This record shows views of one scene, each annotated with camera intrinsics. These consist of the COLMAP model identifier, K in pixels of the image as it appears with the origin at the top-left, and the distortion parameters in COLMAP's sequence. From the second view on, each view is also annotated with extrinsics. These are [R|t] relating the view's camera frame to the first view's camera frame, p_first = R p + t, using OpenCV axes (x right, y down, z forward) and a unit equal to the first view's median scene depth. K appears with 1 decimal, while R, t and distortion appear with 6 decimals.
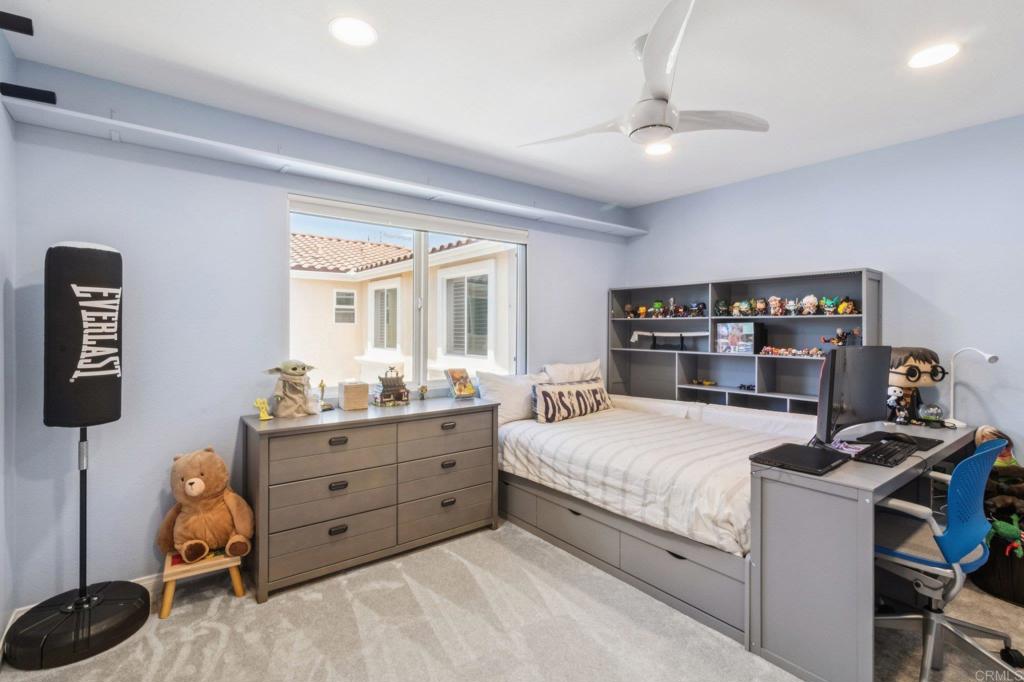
lens RADIAL K [[473.2, 0, 511.1], [0, 473.2, 336.0], [0, 0, 1]] dist [0.003598, 0.000102]
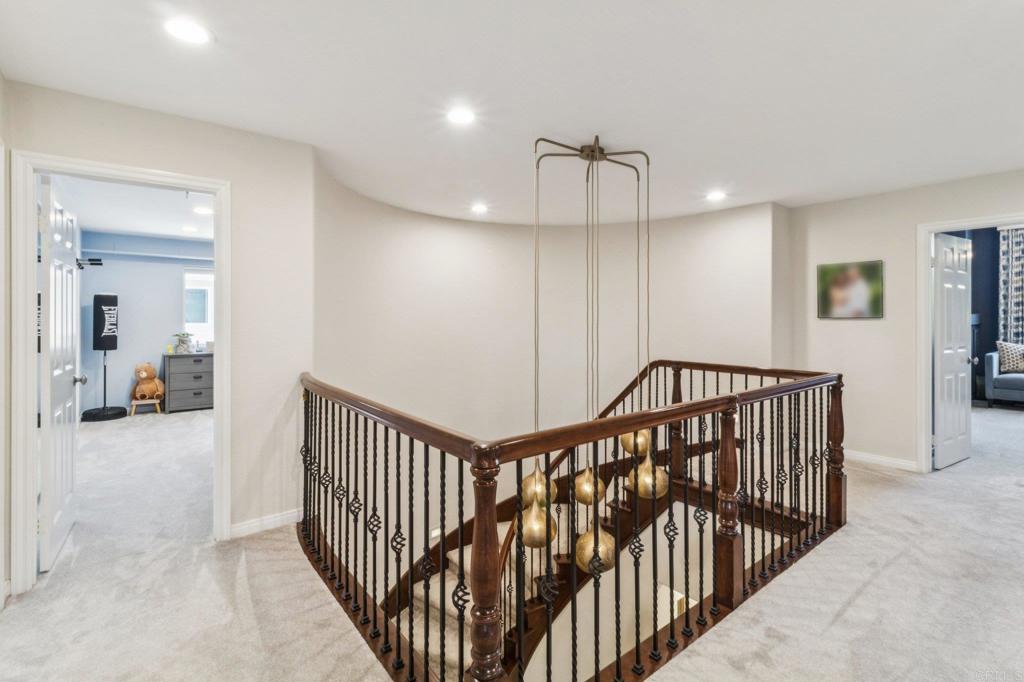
lens RADIAL K [[473.2, 0, 515.5], [0, 473.2, 319.1], [0, 0, 1]] dist [0.003598, 0.000102]
pose [[0.999973, 0.000850, 0.007231, 1.597783], [-0.000814, 0.999987, -0.004973, -0.005654], [-0.007235, 0.004967, 0.999961, -1.927034]]
